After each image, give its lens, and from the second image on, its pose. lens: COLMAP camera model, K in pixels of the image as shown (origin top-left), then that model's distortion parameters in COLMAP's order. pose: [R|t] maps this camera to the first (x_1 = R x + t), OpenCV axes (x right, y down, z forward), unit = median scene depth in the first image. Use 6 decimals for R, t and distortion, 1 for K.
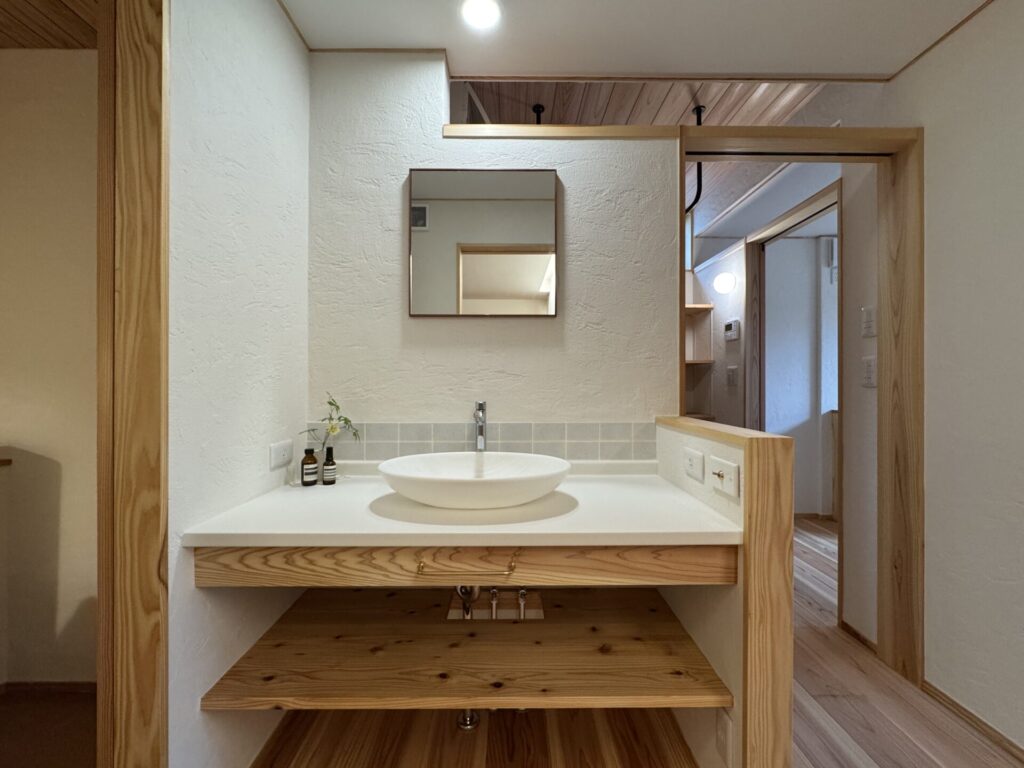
lens RADIAL K [[412.6, 0, 513.7], [0, 412.6, 383.7], [0, 0, 1]] dist [0.000307, -0.000005]
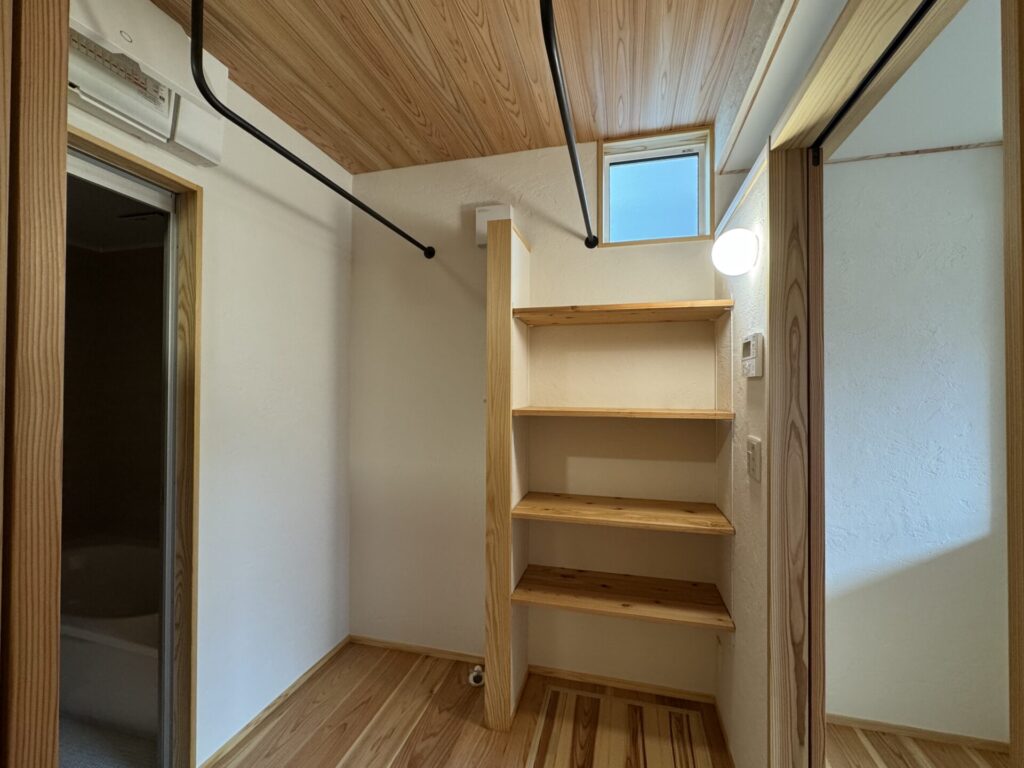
lens RADIAL K [[437.2, 0, 511.3], [0, 437.2, 383.1], [0, 0, 1]] dist [-0.002708, -0.000130]
pose [[0.966433, -0.002402, -0.256907, 0.411963], [-0.000966, 0.999915, -0.012982, -0.096823], [0.256917, 0.012795, 0.966349, 0.494450]]
